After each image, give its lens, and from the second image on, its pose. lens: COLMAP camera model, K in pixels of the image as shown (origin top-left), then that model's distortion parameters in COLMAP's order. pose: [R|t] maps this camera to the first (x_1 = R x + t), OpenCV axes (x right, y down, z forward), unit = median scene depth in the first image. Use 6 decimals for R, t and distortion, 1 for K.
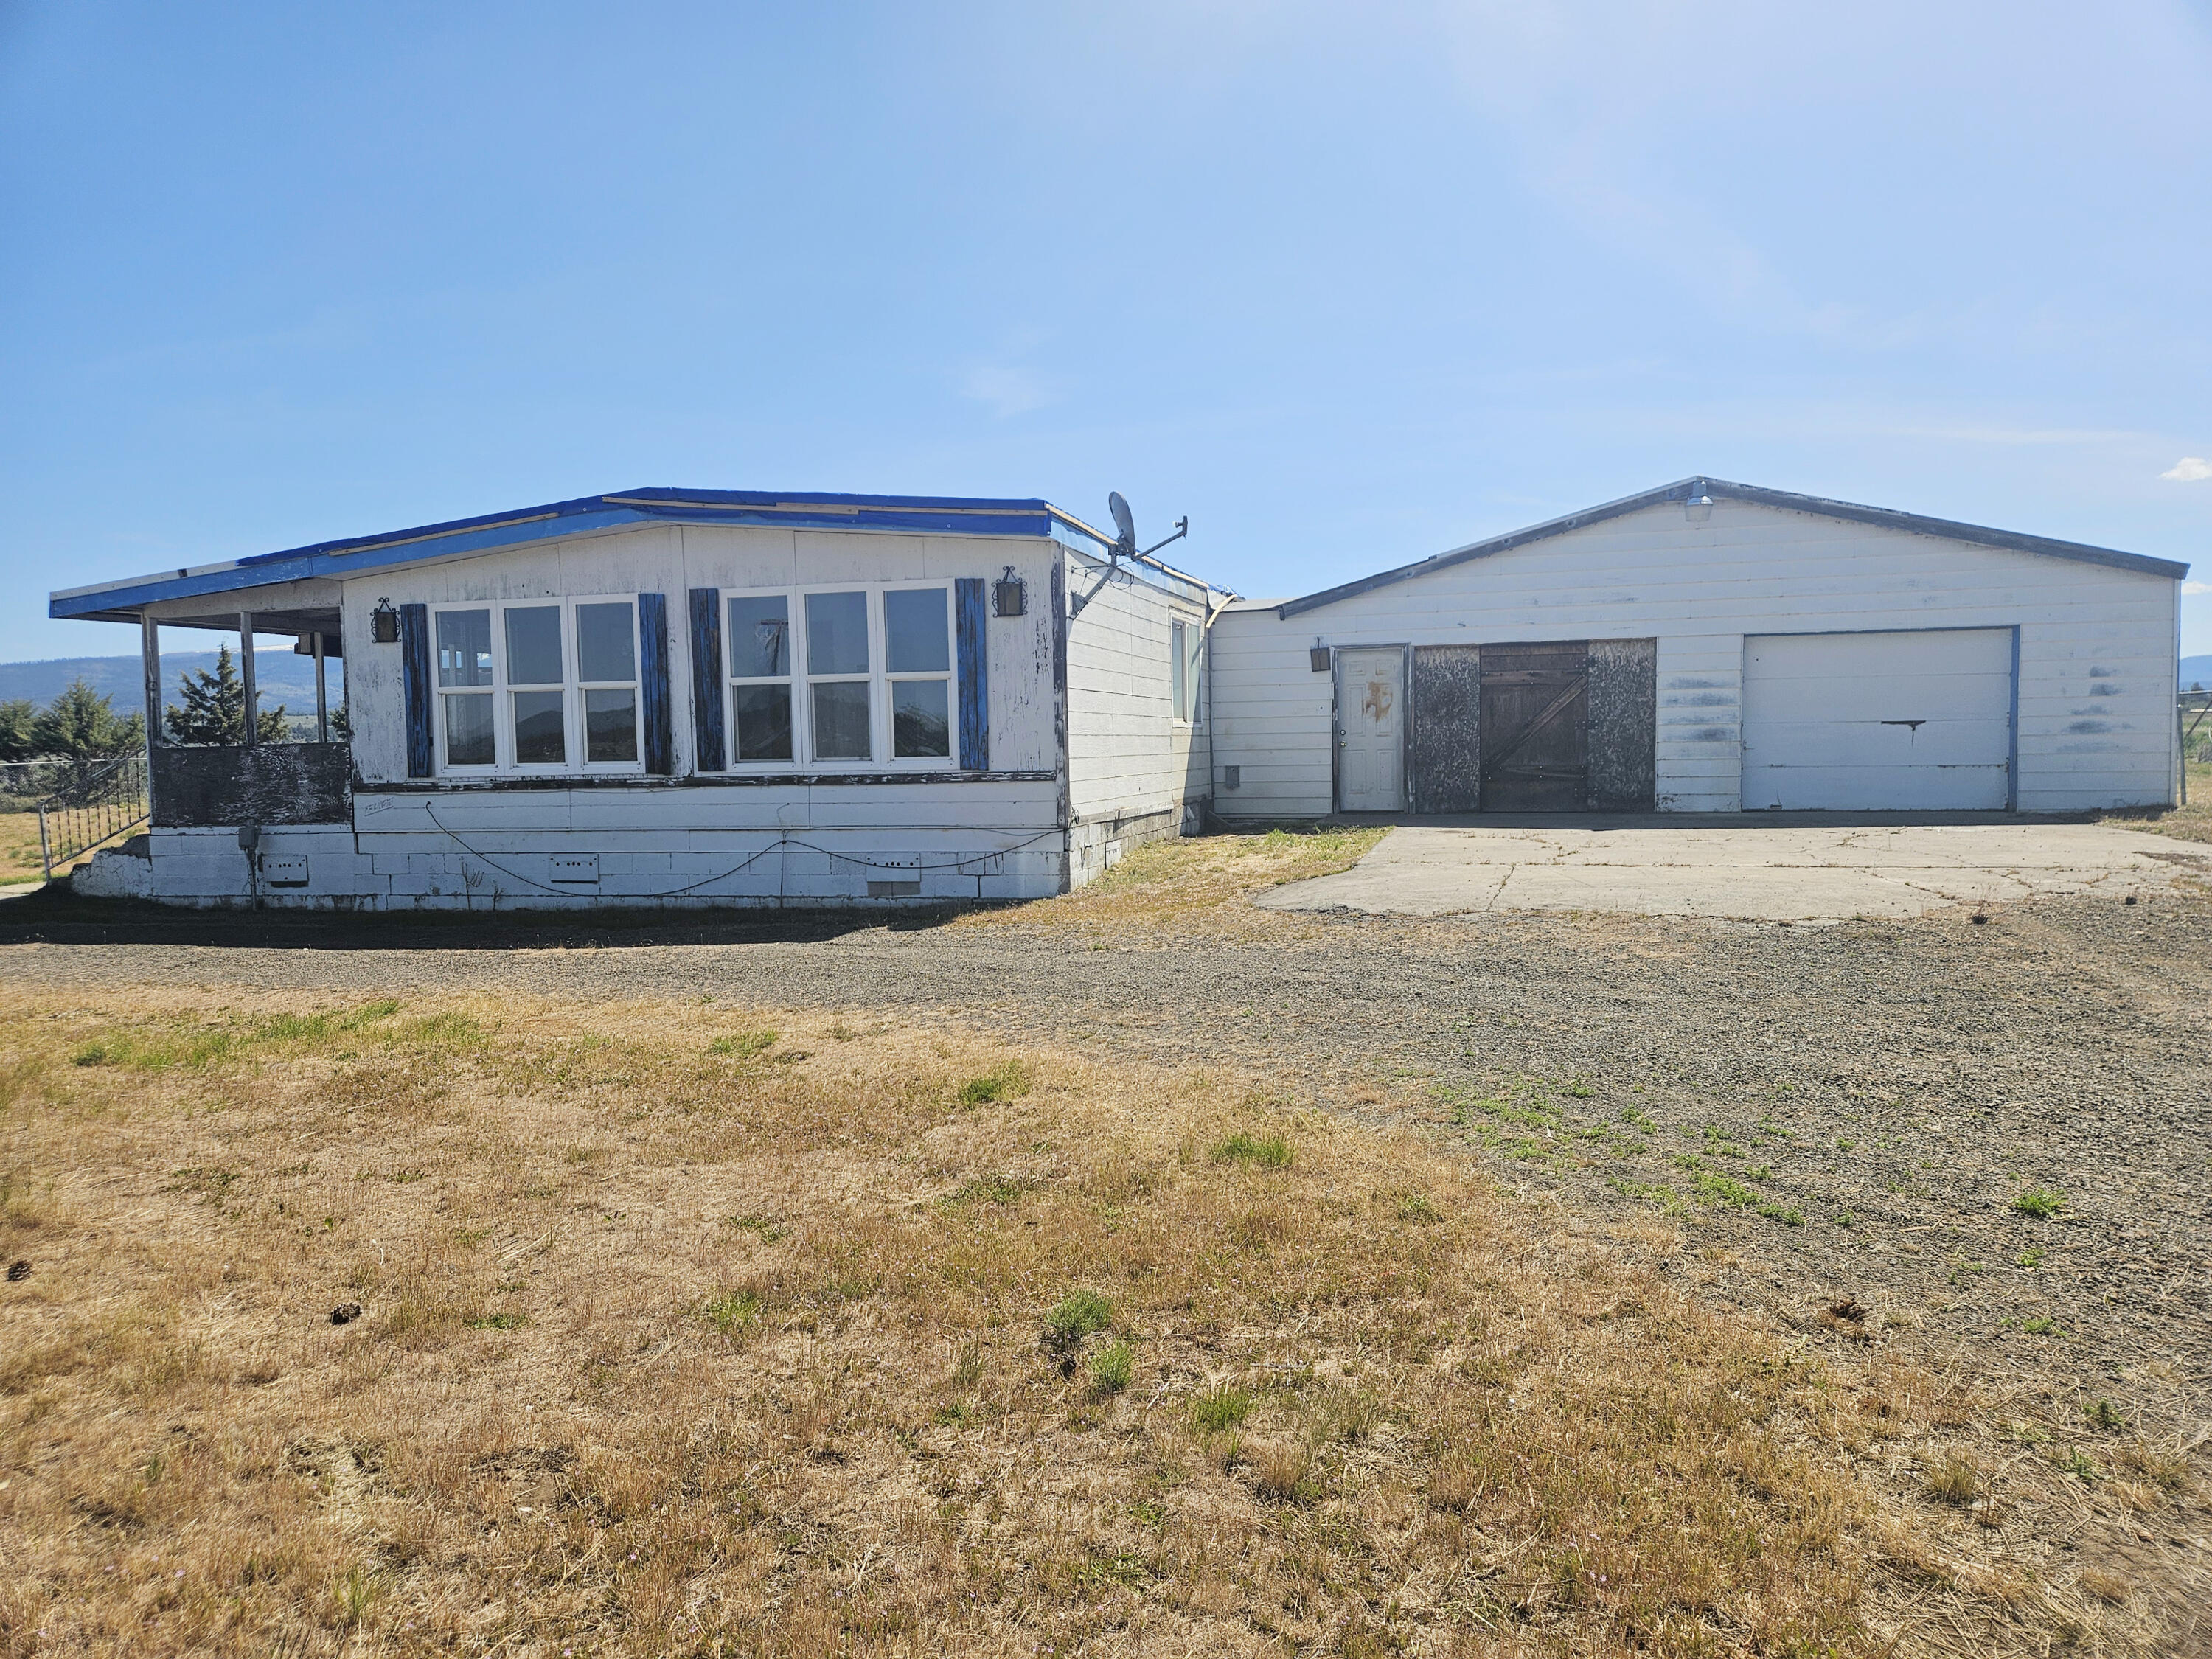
lens RADIAL K [[1504.7, 0, 1121.2], [0, 1504.7, 804.3], [0, 0, 1]] dist [0.096663, -0.084904]
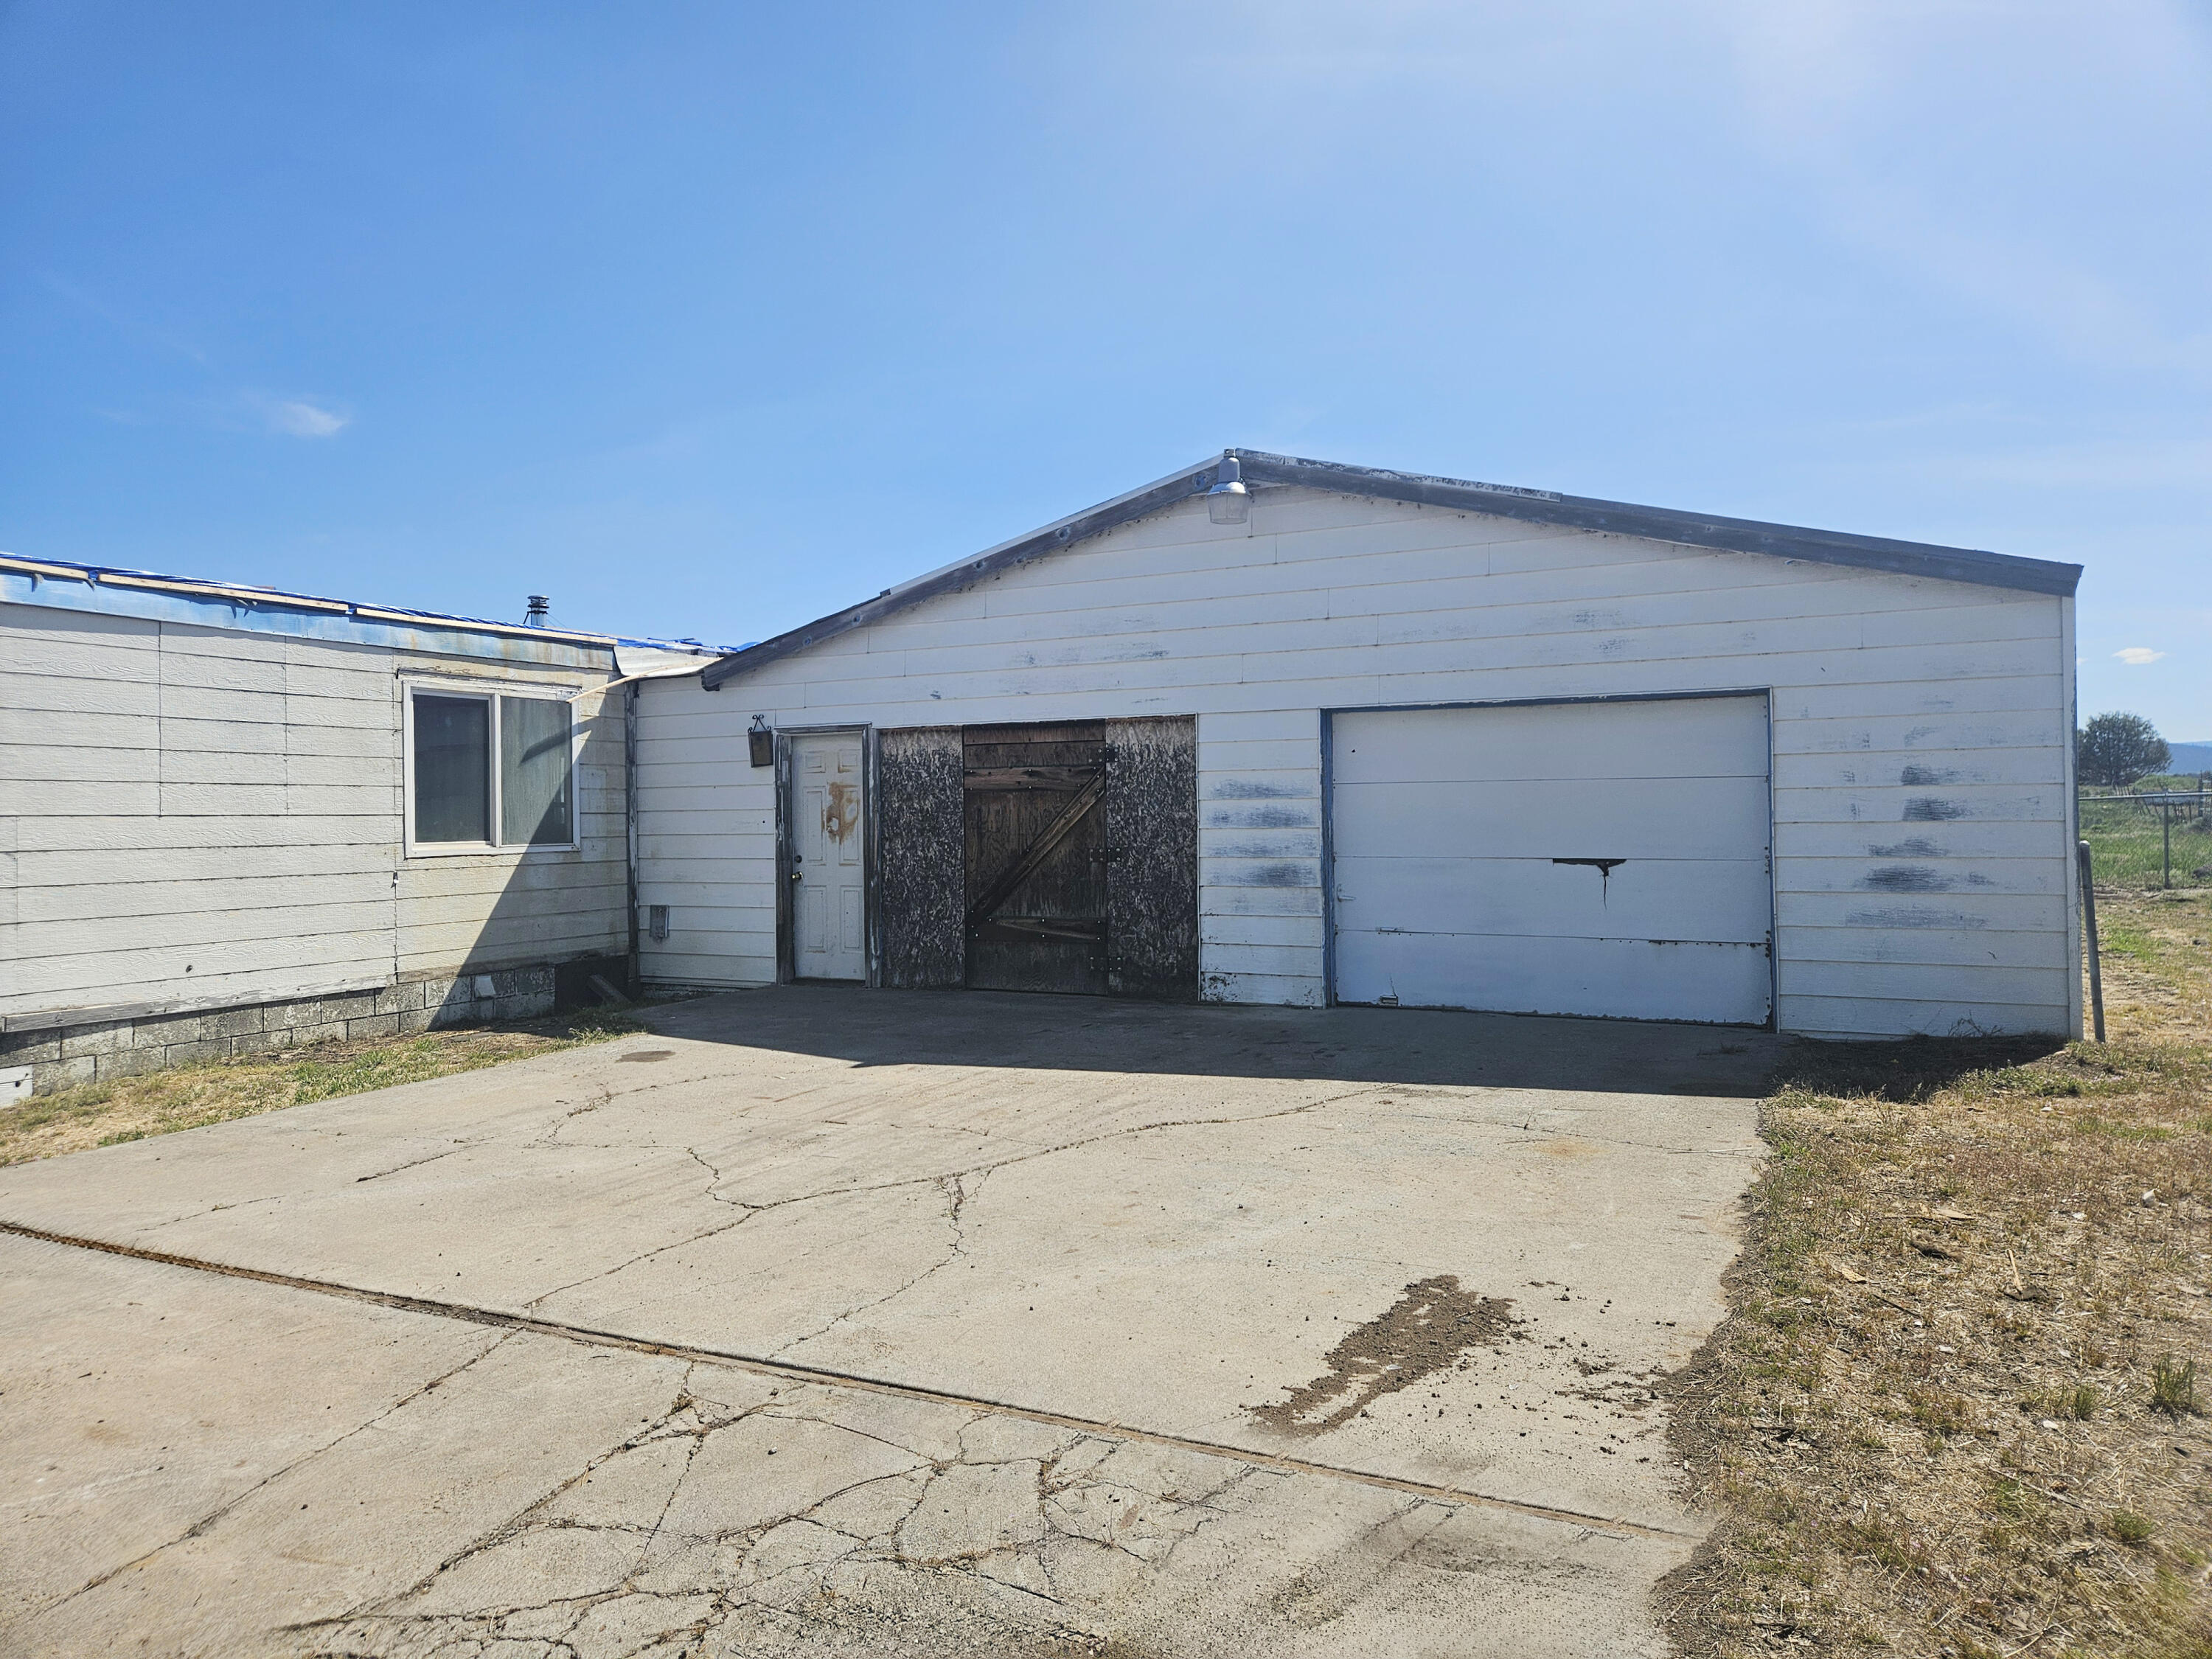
lens RADIAL K [[1504.7, 0, 1121.2], [0, 1504.7, 804.3], [0, 0, 1]] dist [0.096663, -0.084904]
pose [[0.976851, 0.002537, -0.213907, 0.449669], [-0.011987, 0.999008, -0.042889, -0.047091], [0.213586, 0.044460, 0.975912, 0.402479]]
